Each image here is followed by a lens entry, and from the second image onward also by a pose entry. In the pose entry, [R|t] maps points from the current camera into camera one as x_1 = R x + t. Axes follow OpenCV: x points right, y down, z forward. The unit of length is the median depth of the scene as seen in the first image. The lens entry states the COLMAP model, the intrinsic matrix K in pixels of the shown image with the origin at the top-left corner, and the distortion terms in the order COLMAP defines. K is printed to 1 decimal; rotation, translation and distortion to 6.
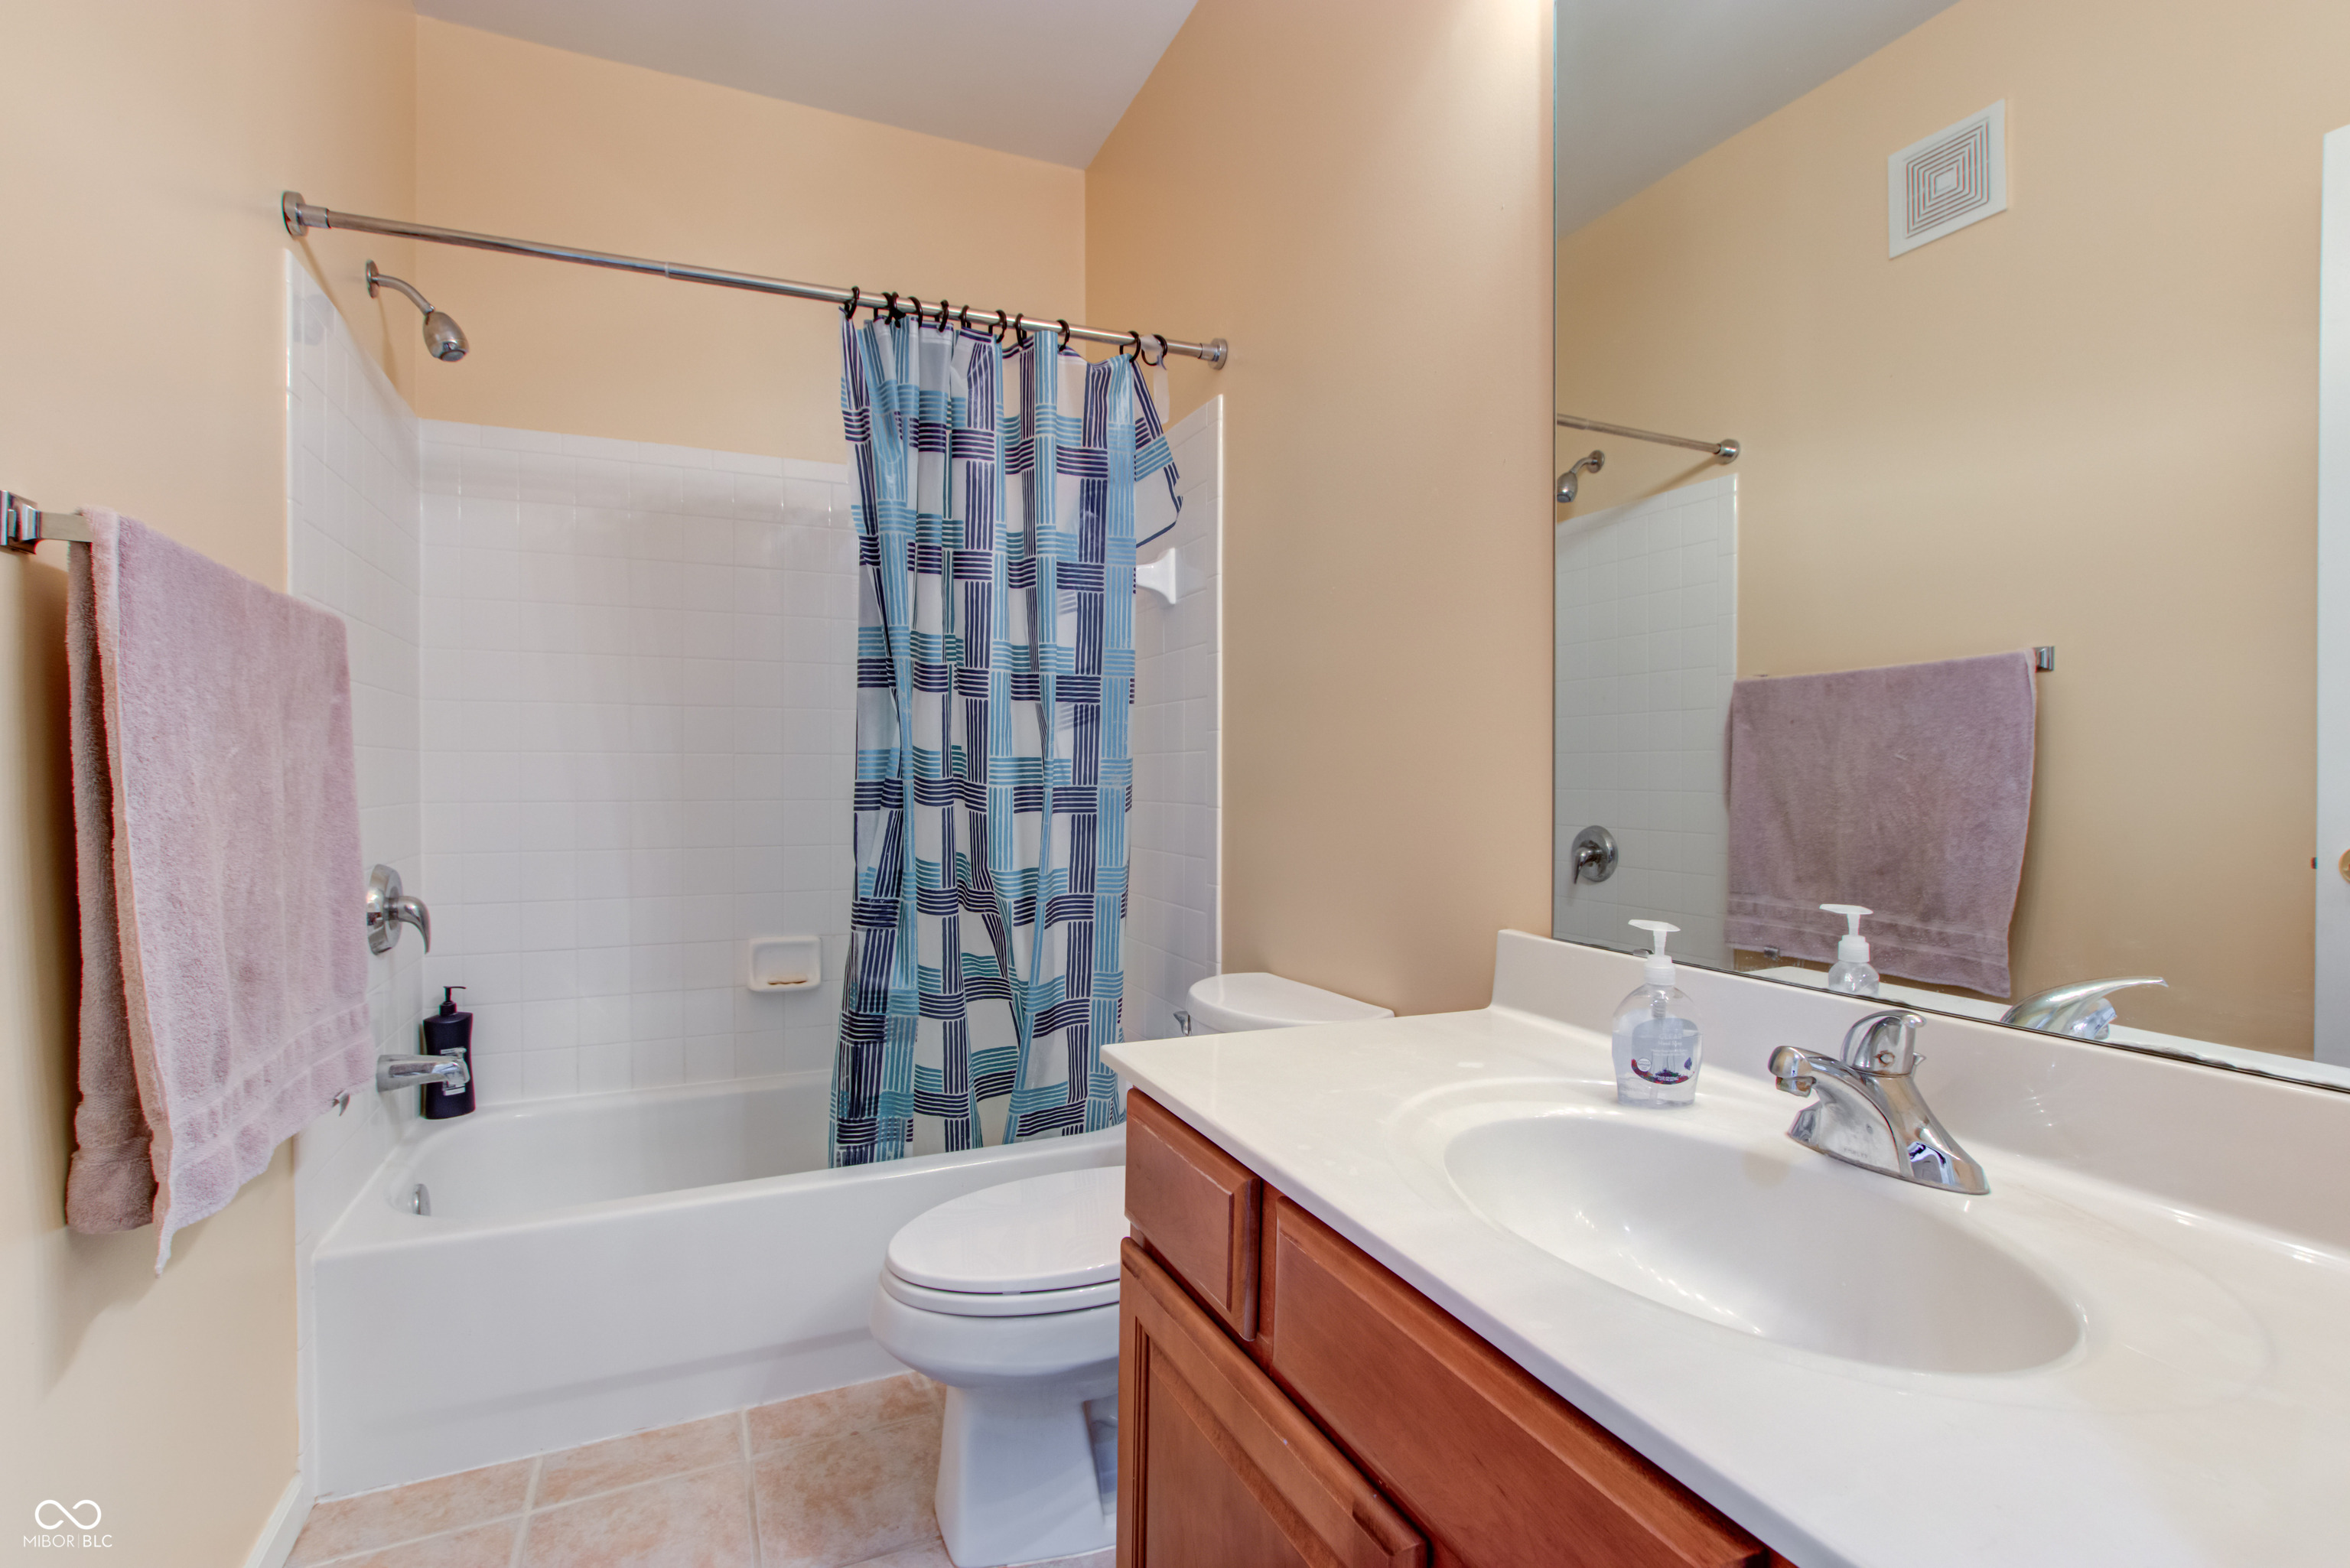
lens RADIAL K [[1082.9, 0, 1176.0], [0, 1082.9, 786.4], [0, 0, 1]] dist [-0.002037, 0.000650]
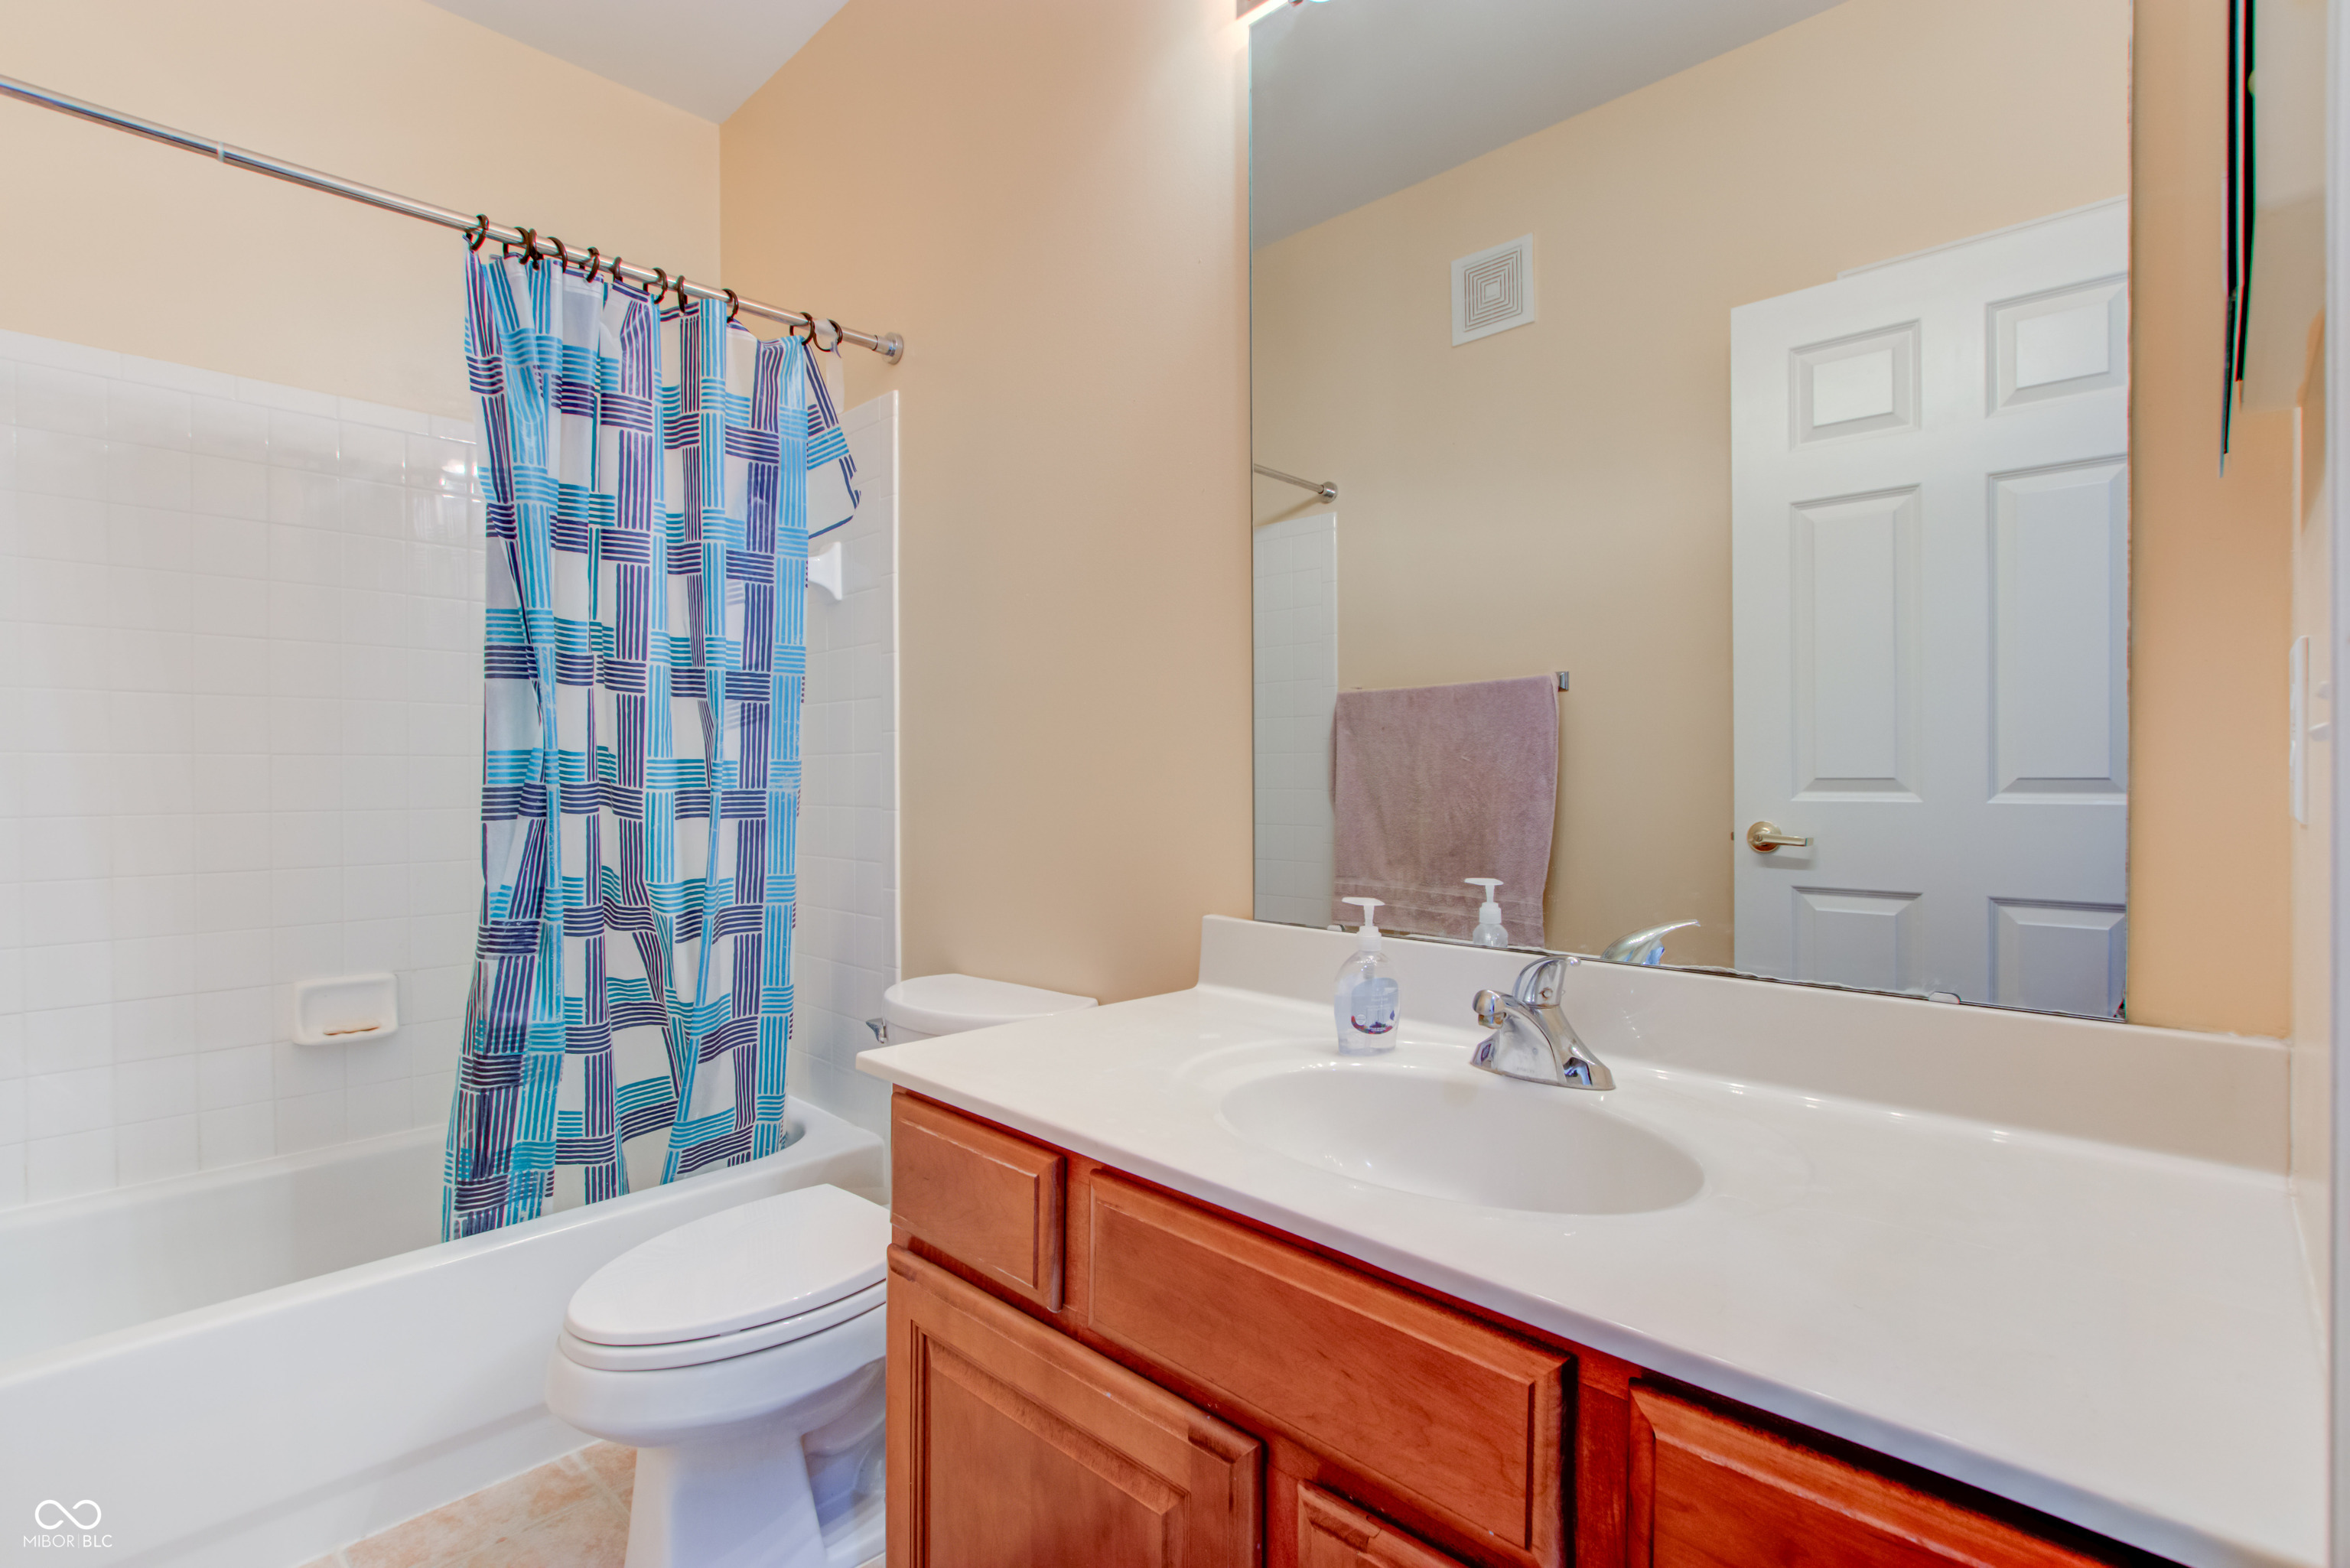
lens RADIAL K [[1097.6, 0, 1175.0], [0, 1097.6, 784.0], [0, 0, 1]] dist [0.001768, 0.000510]
pose [[0.925232, -0.008599, 0.379304, -0.113948], [0.009830, 0.999951, -0.001308, -0.000212], [-0.379274, 0.004939, 0.925271, -0.018841]]
